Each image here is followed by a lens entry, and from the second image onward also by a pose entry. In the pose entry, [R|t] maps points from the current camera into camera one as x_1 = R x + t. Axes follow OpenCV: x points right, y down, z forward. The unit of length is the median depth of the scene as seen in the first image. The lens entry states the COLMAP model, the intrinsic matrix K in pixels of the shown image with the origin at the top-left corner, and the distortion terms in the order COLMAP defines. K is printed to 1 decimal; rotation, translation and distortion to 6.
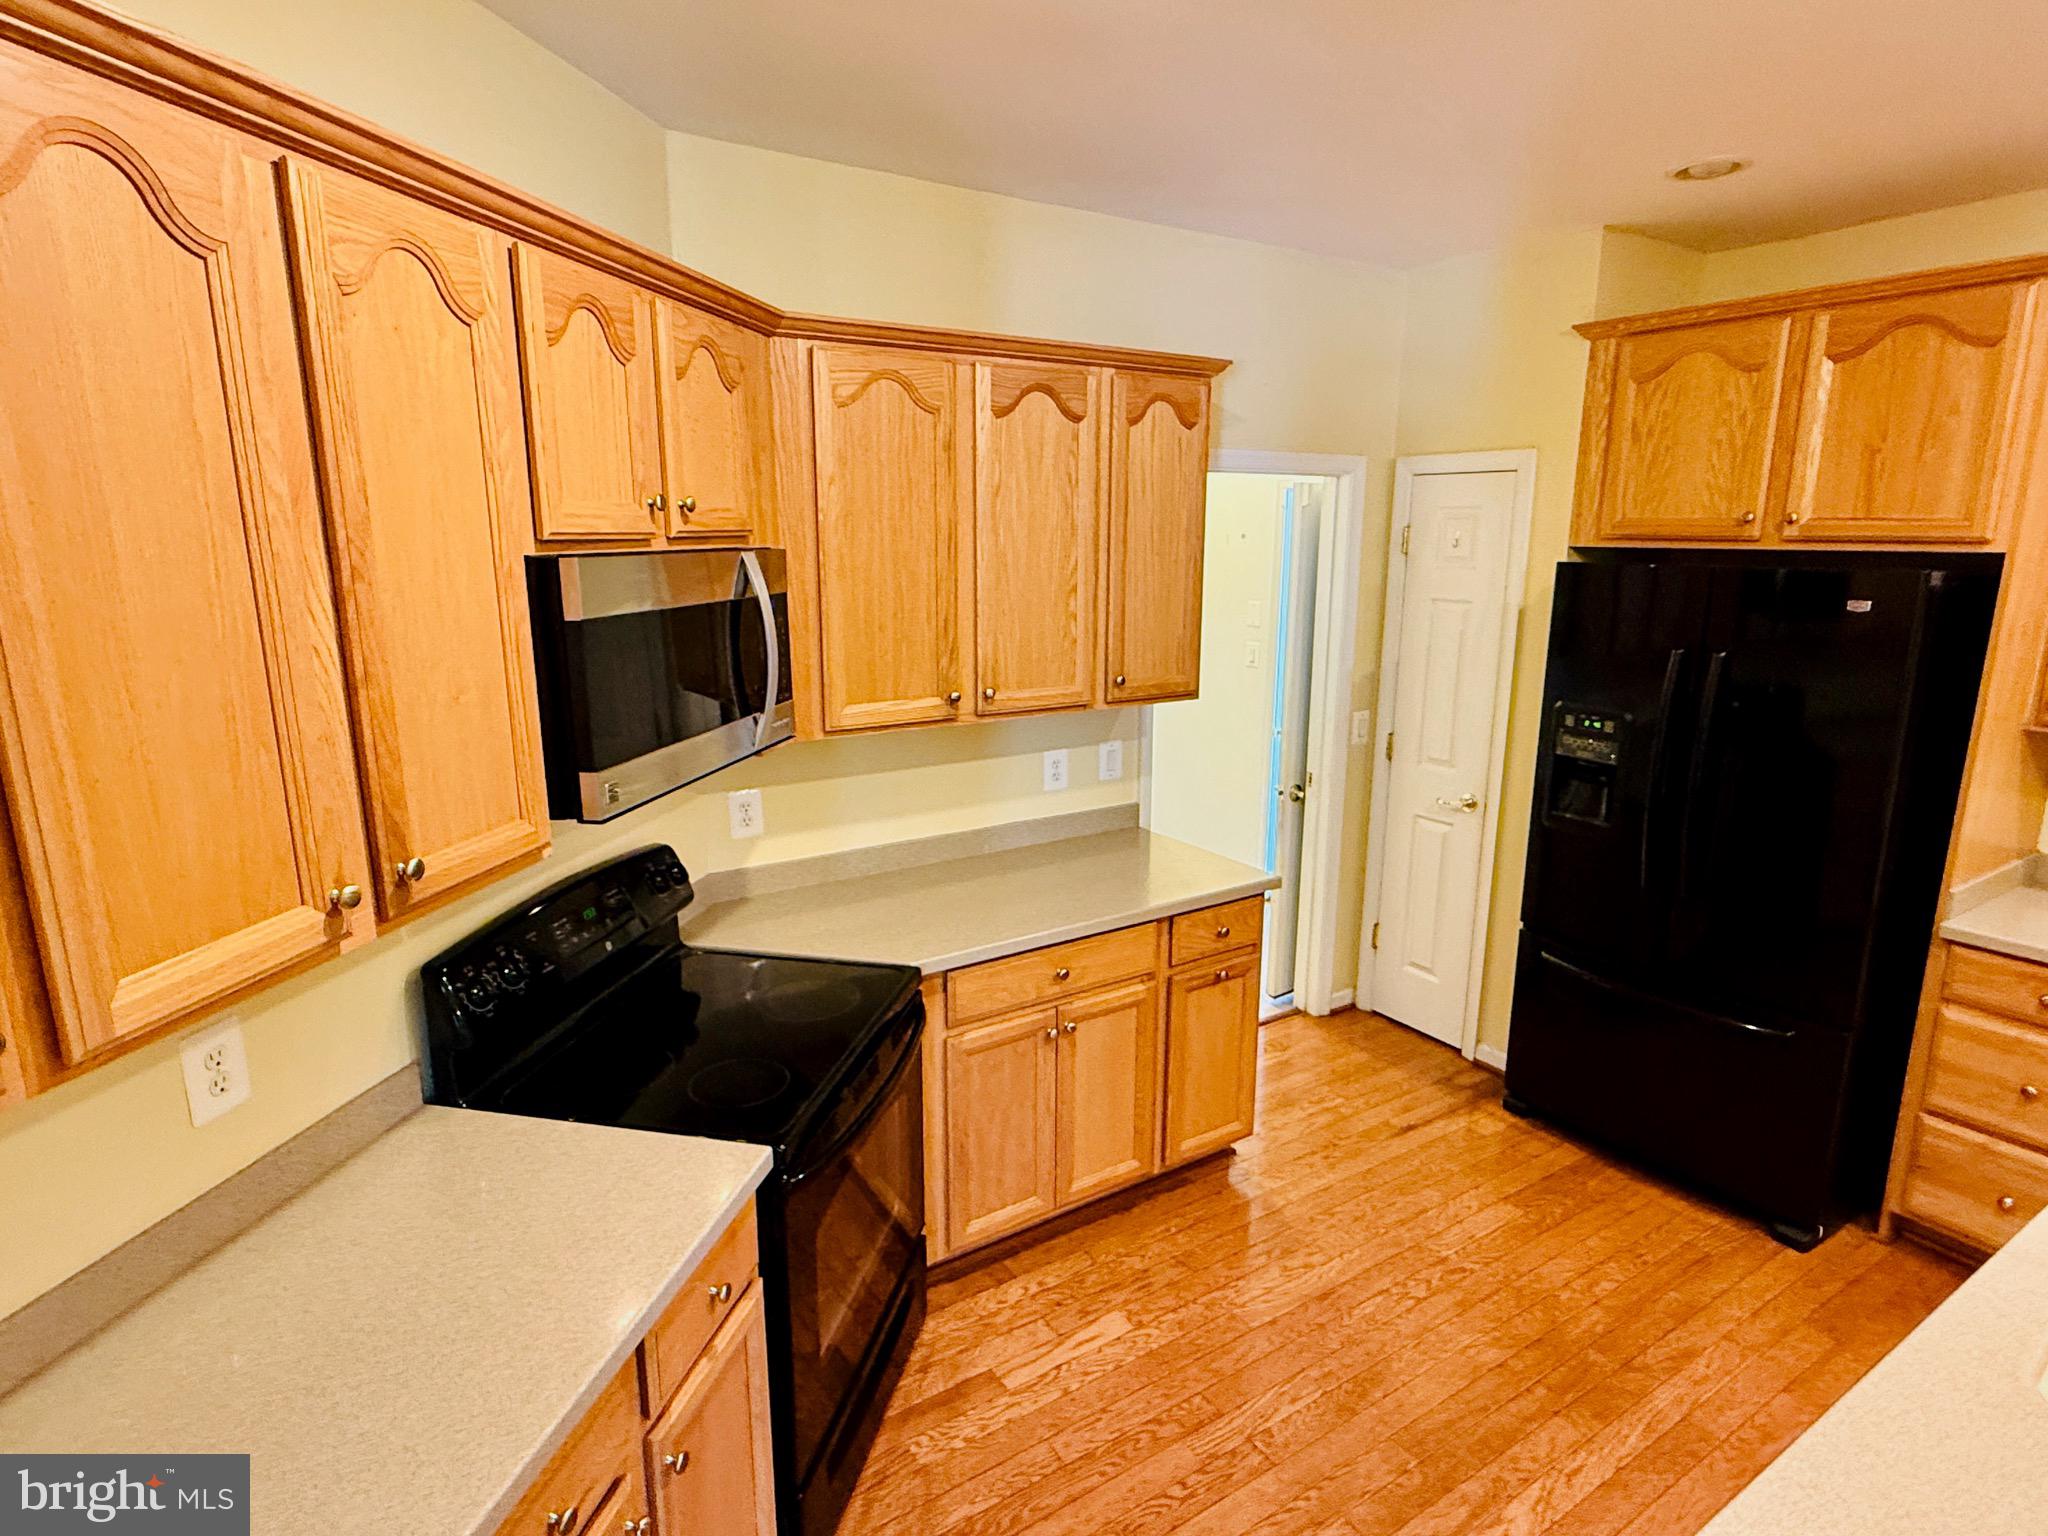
lens RADIAL K [[1093.7, 0, 1024.0], [0, 1093.7, 768.0], [0, 0, 1]] dist [-0.016603, -0.000430]
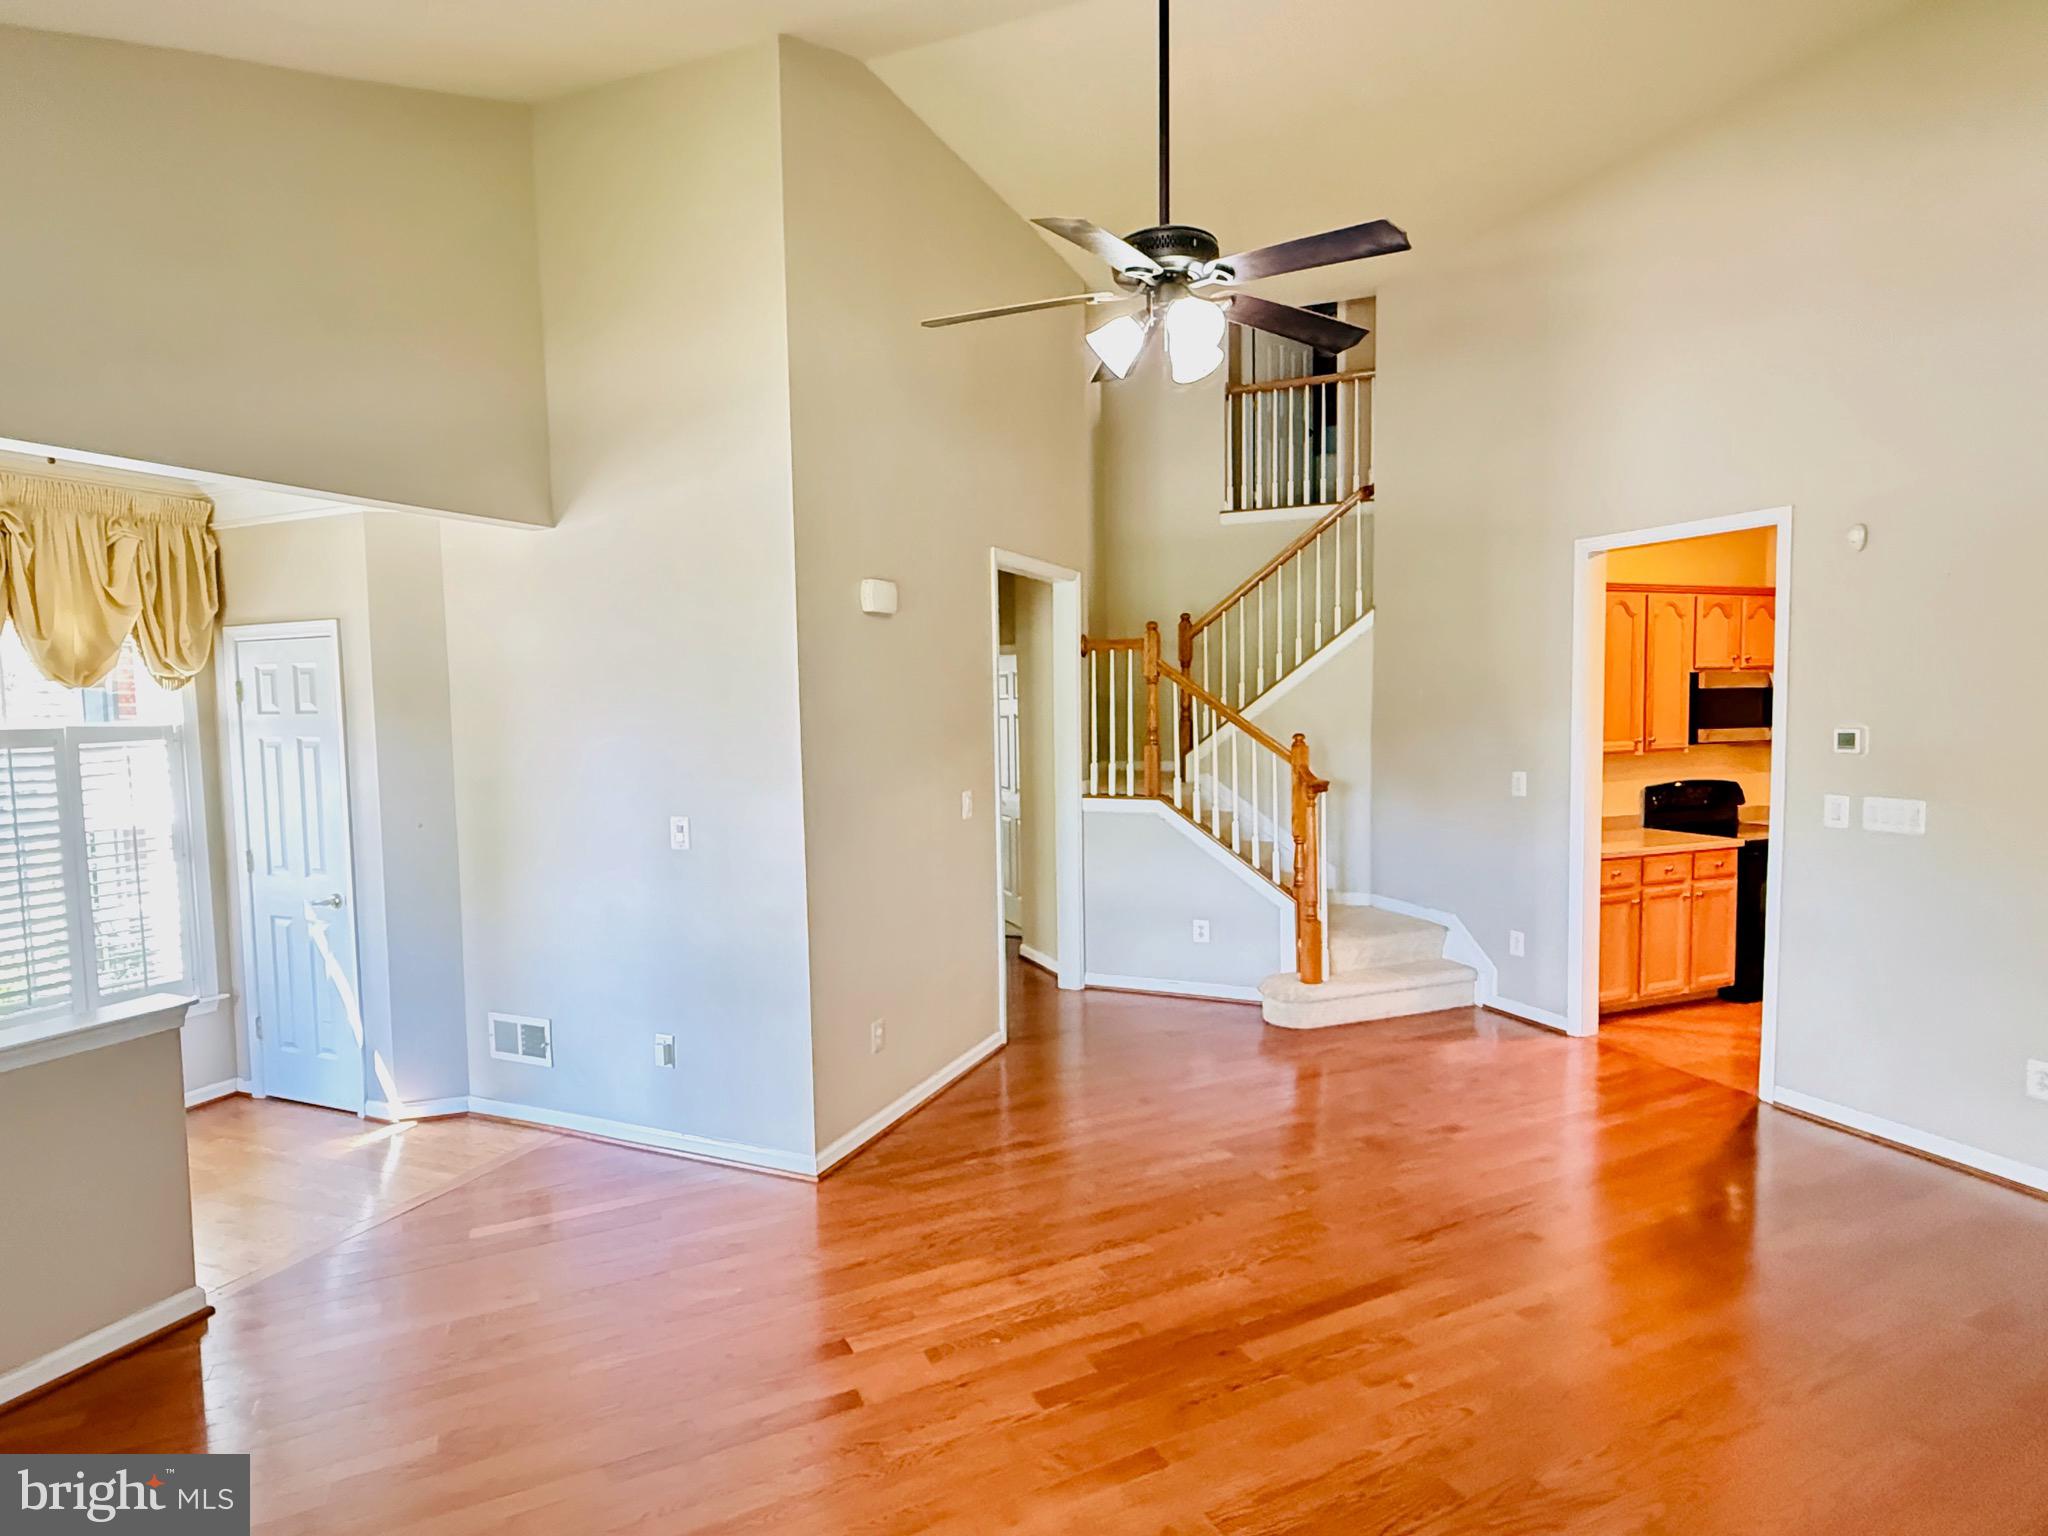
lens RADIAL K [[1162.9, 0, 1024.0], [0, 1162.9, 768.0], [0, 0, 1]] dist [-0.004393, -0.000577]
pose [[0.560404, 0.048282, -0.826811, 0.986544], [-0.166629, 0.984459, -0.055452, 0.458186], [0.811284, 0.168847, 0.559740, -1.904582]]
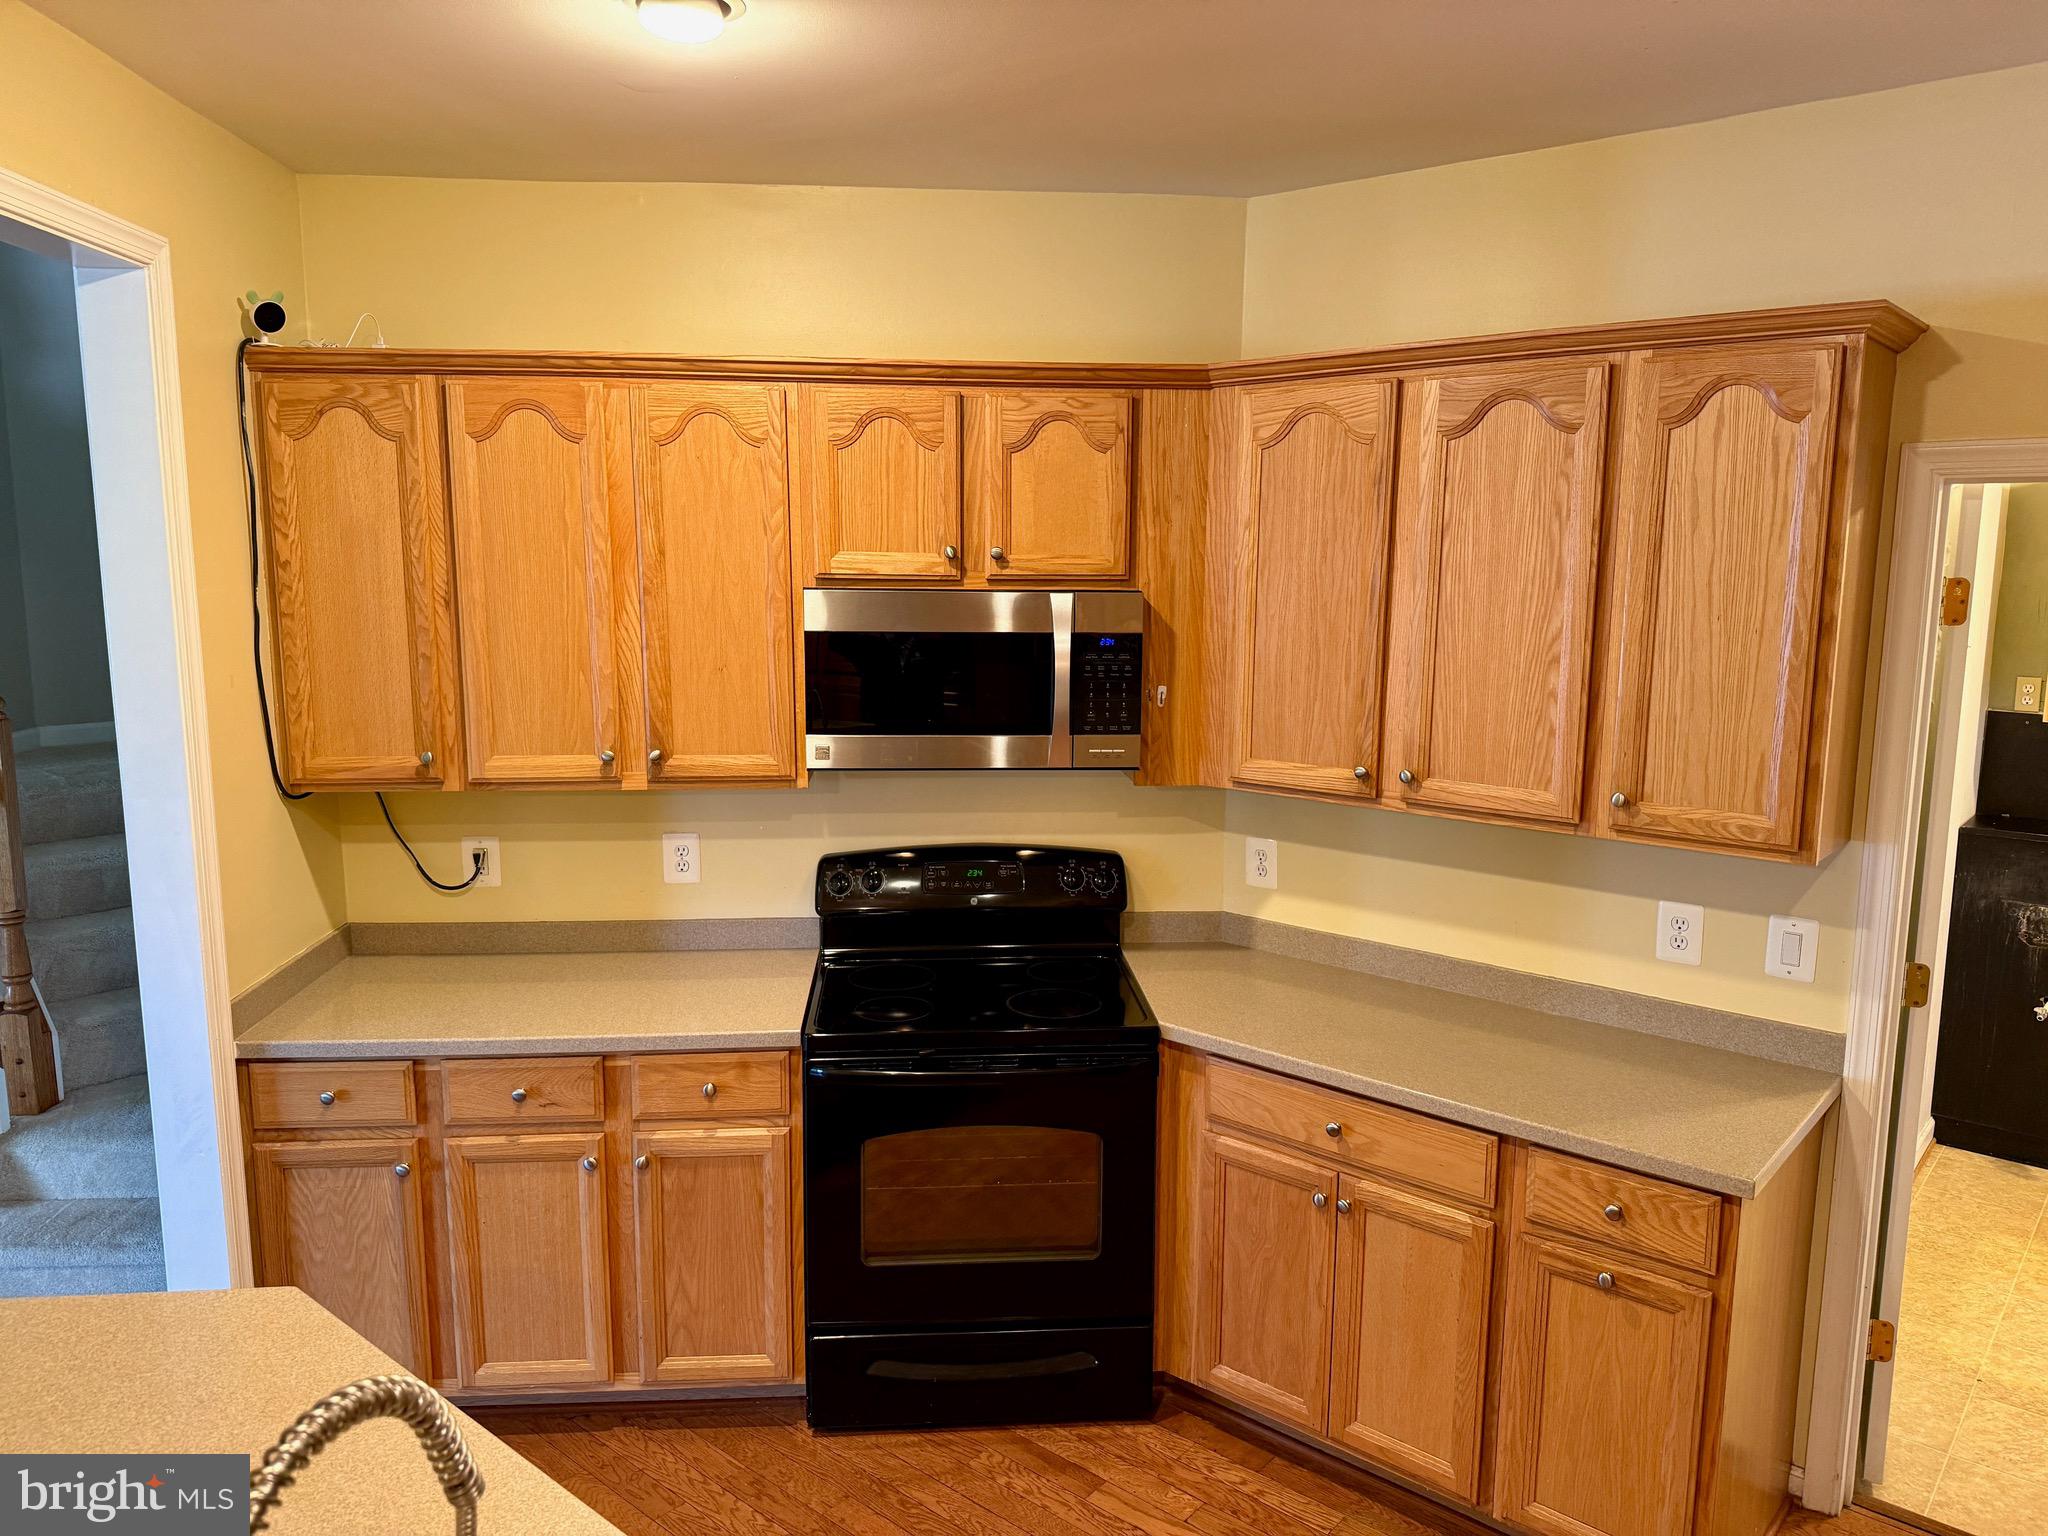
lens RADIAL K [[1455.4, 0, 1024.0], [0, 1455.4, 768.0], [0, 0, 1]] dist [0.002964, -0.008684]
pose [[0.274625, 0.140999, -0.951158, 0.966596], [-0.212206, 0.973688, 0.083069, -0.109797], [0.937843, 0.179029, 0.297319, 0.436992]]
